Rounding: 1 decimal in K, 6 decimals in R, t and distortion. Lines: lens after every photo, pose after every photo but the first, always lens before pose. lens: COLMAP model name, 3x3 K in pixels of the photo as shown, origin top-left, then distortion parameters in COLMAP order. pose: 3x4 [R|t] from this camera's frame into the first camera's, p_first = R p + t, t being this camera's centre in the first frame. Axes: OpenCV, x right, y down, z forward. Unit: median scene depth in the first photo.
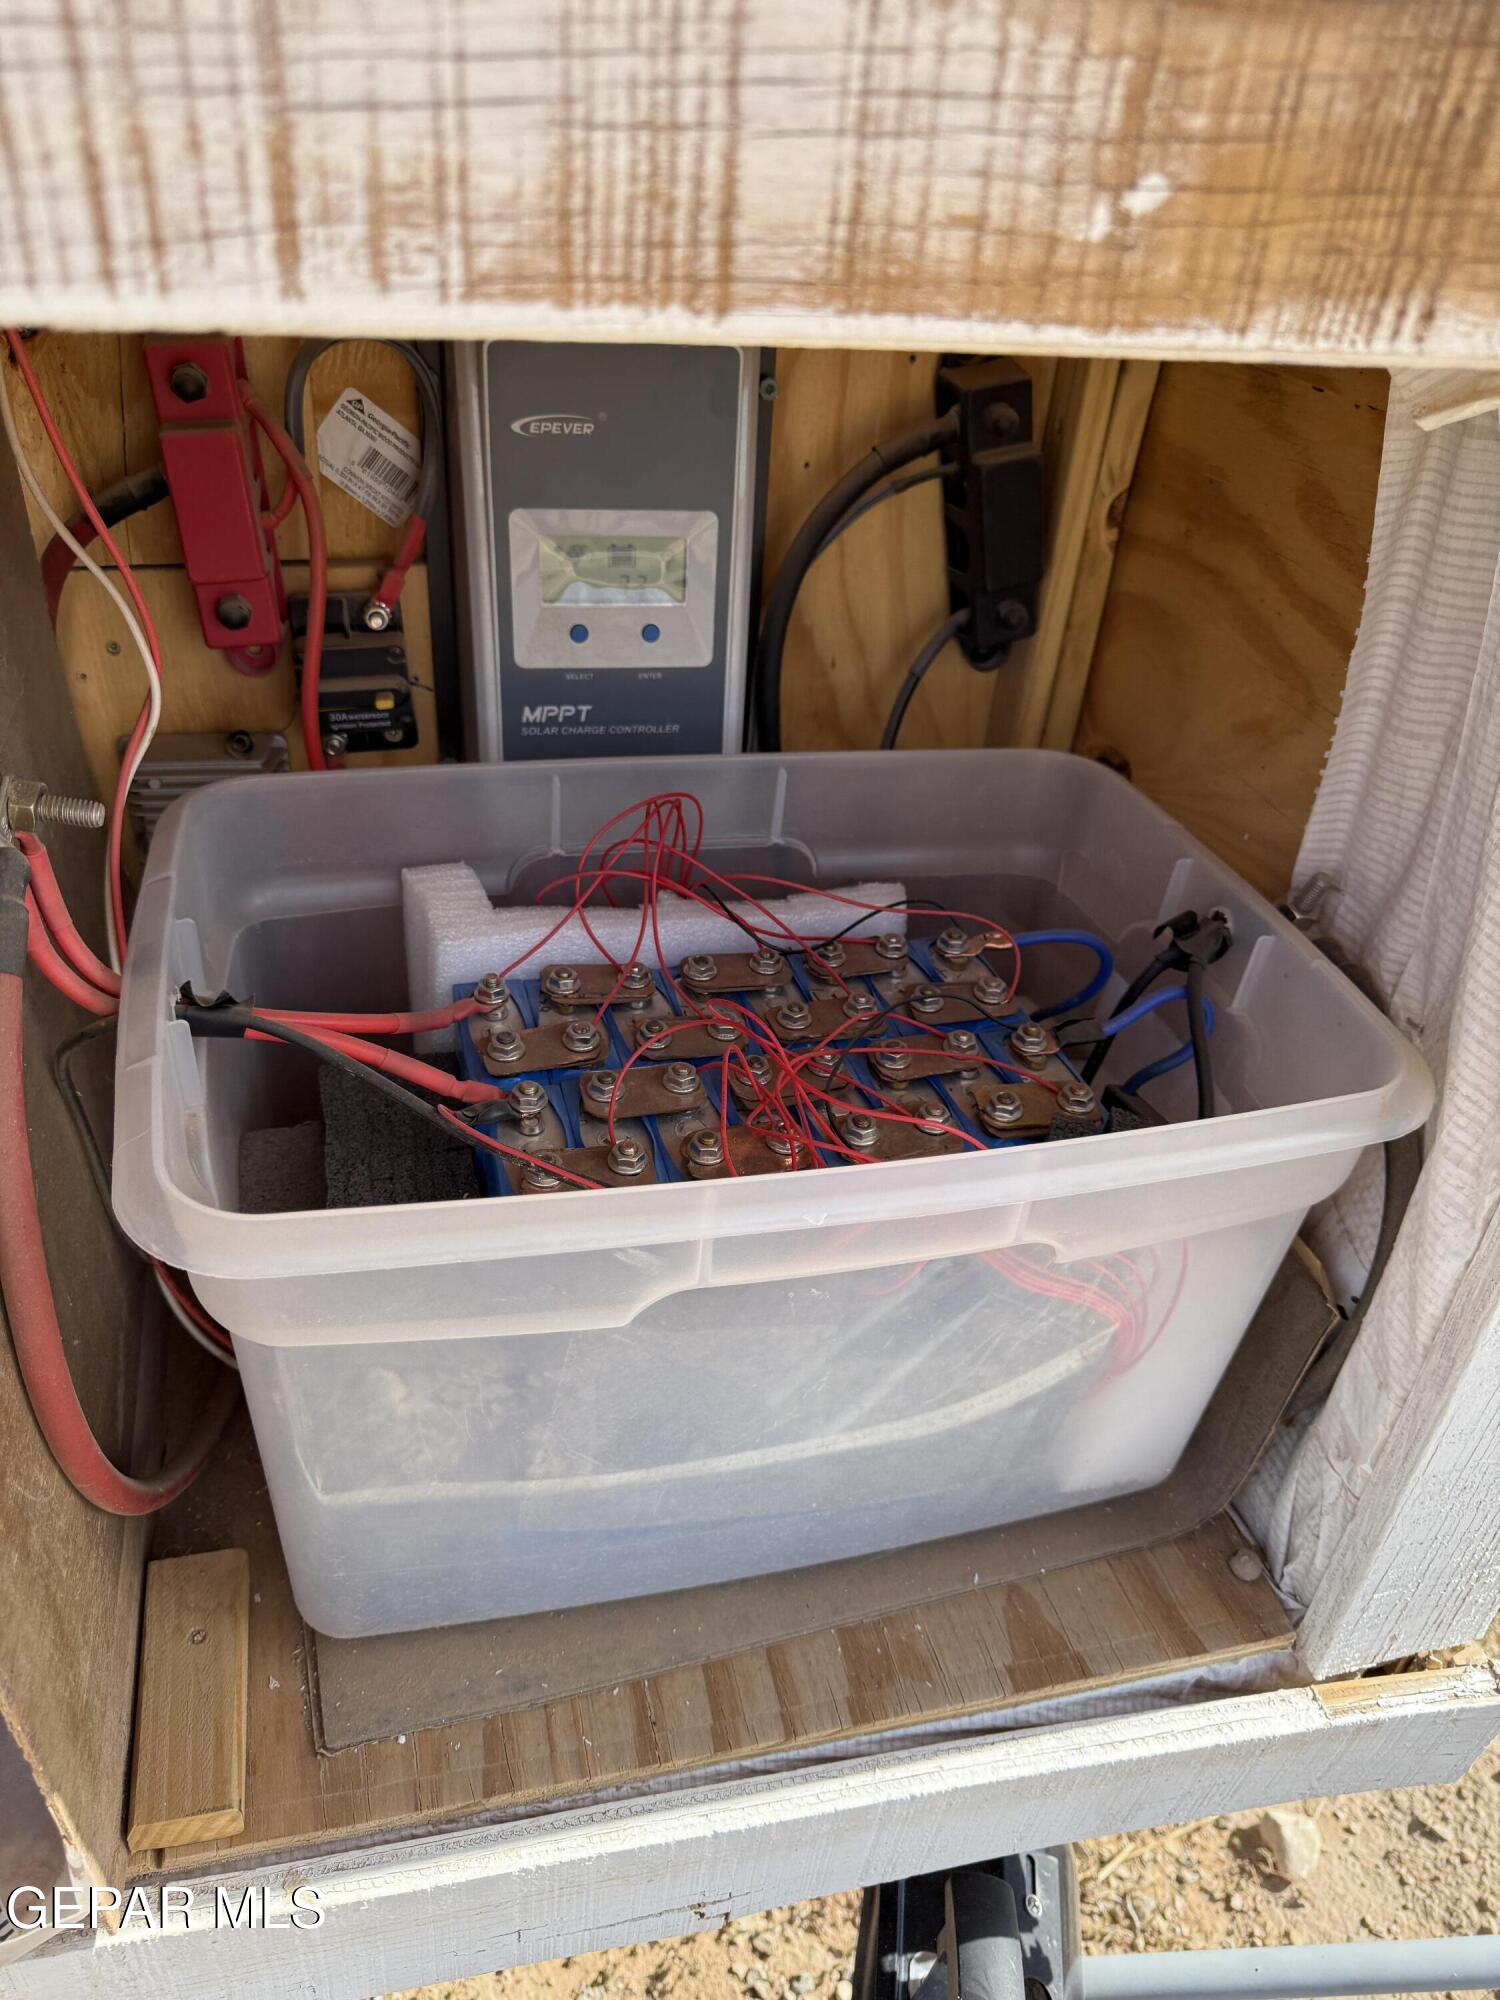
lens RADIAL K [[1409.1, 0, 750.0], [0, 1409.1, 1000.0], [0, 0, 1]] dist [-0.027046, 0.006034]
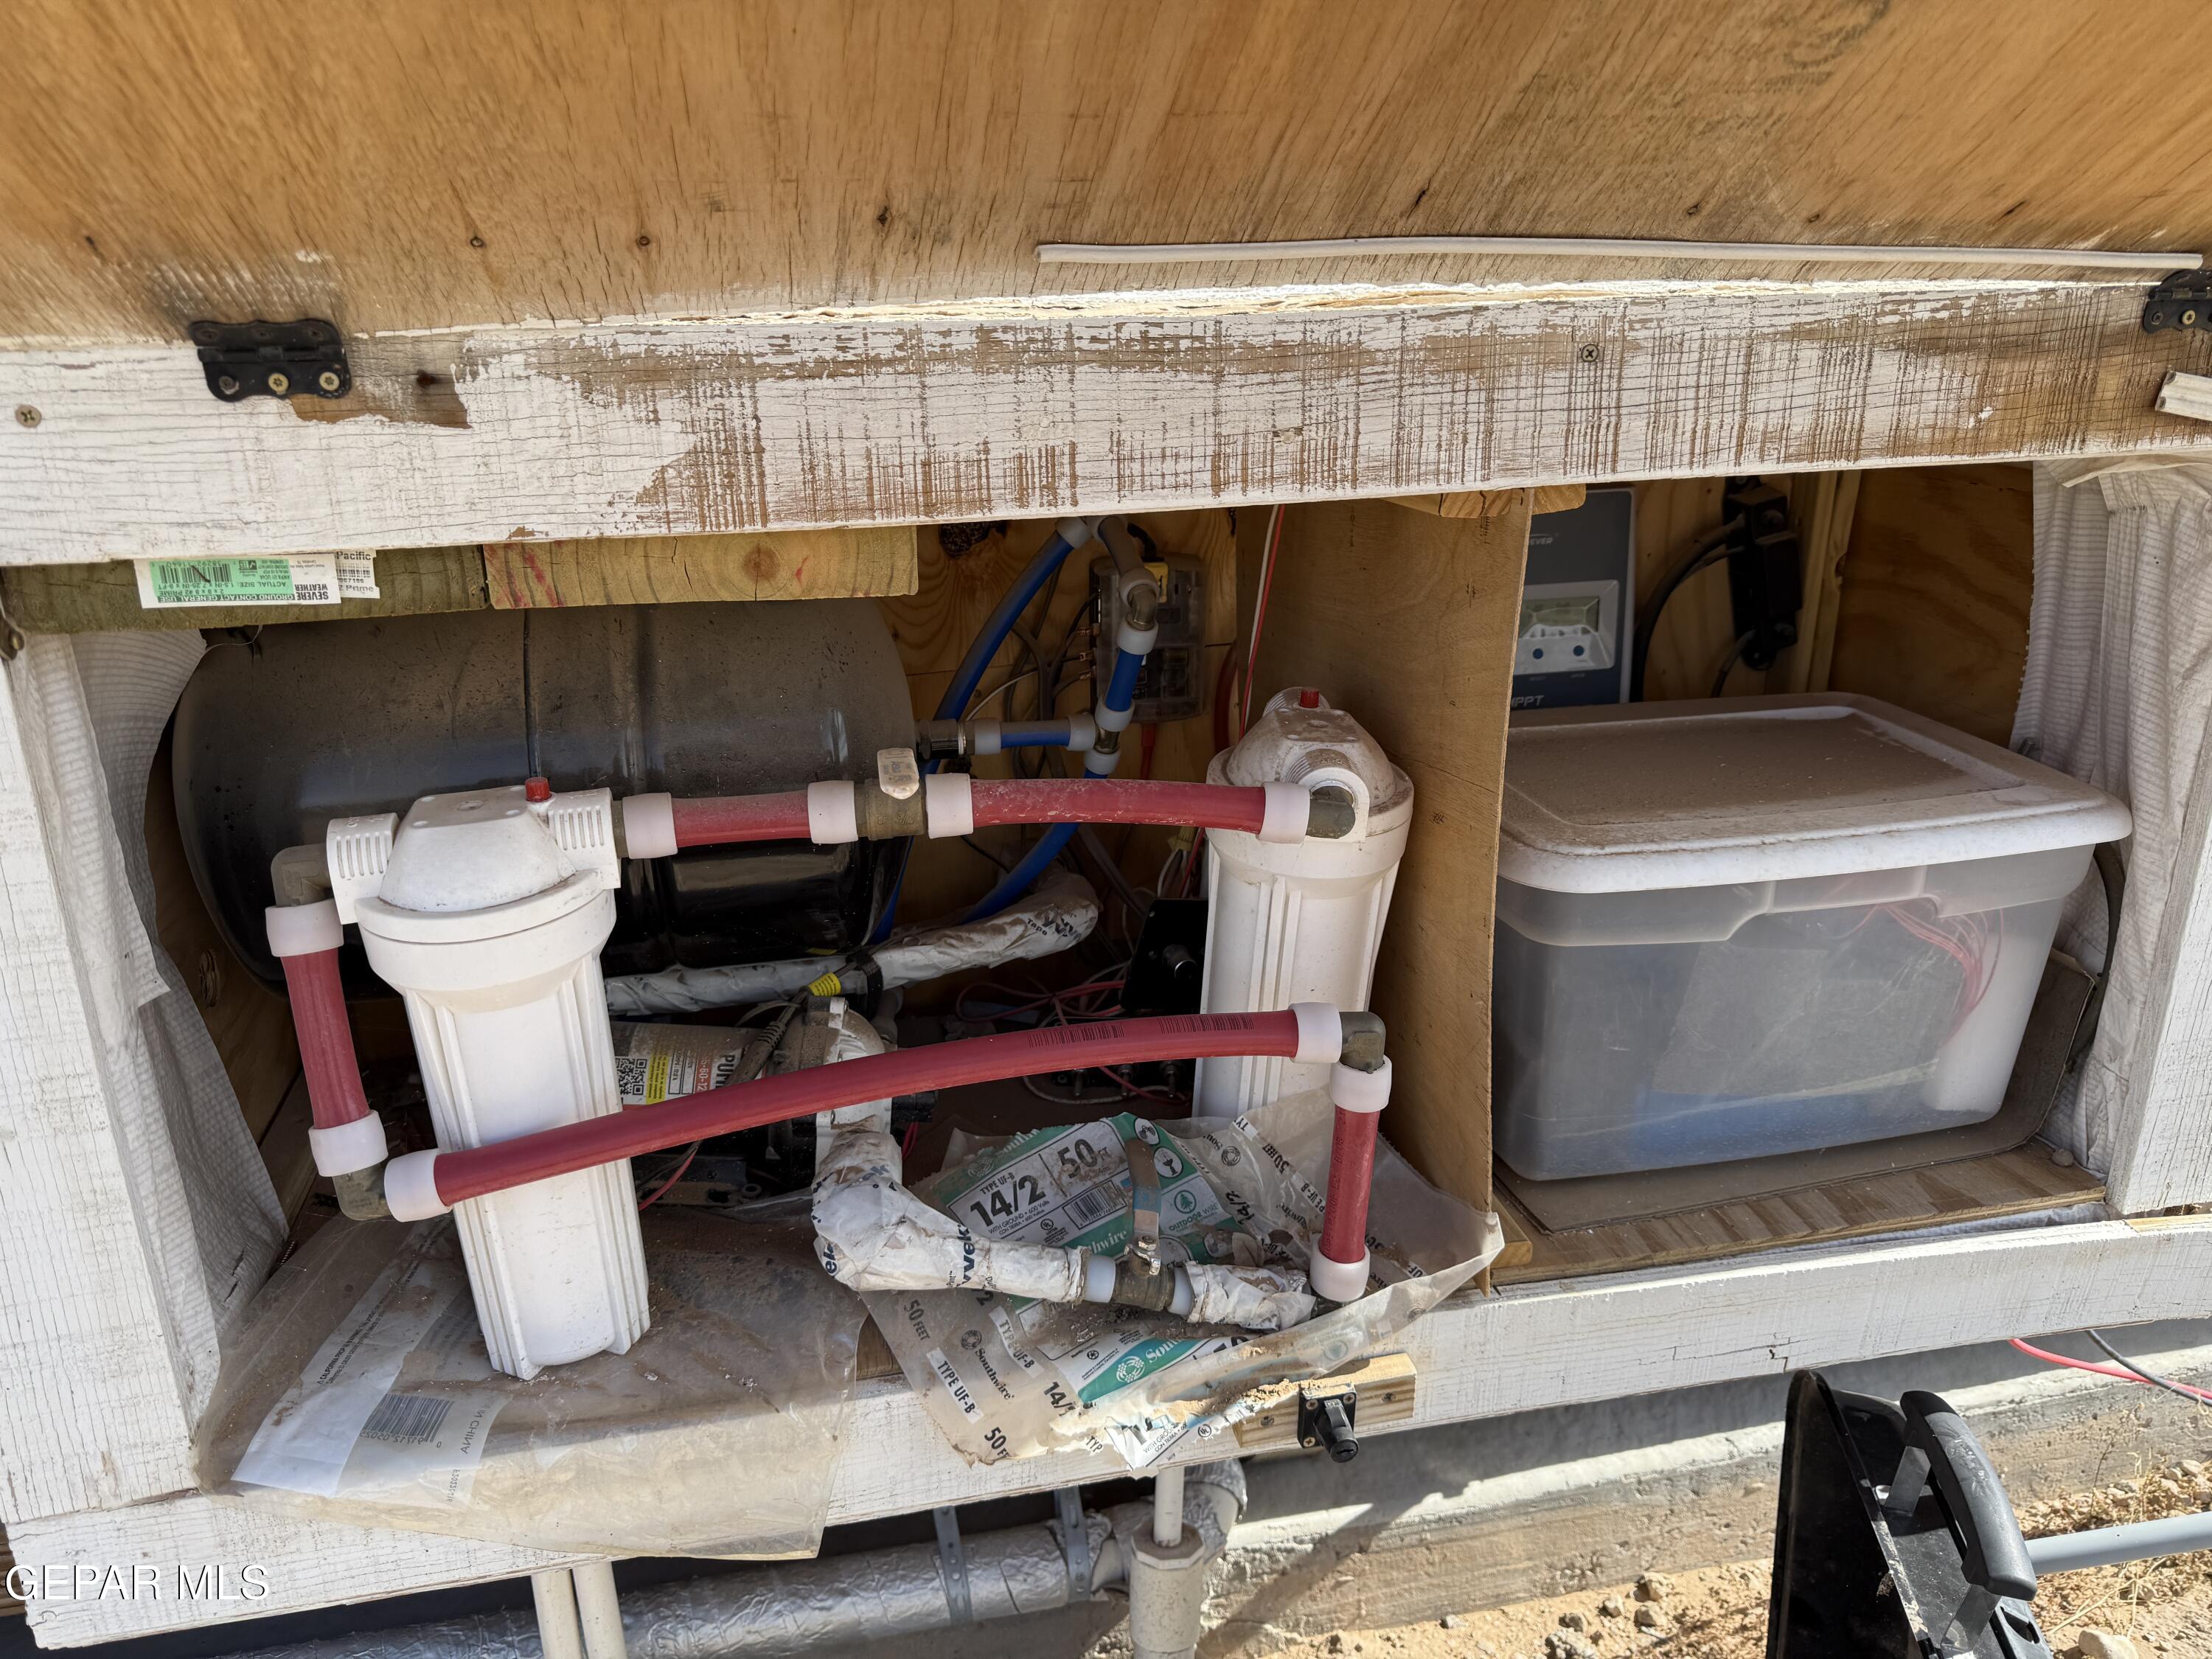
lens RADIAL K [[1559.5, 0, 1105.7], [0, 1559.5, 832.5], [0, 0, 1]] dist [0.032783, -0.040373]
pose [[0.995954, -0.068039, -0.058697, -1.511642], [0.051638, 0.967941, -0.245813, 1.068953], [0.073540, 0.241787, 0.967539, -2.270203]]
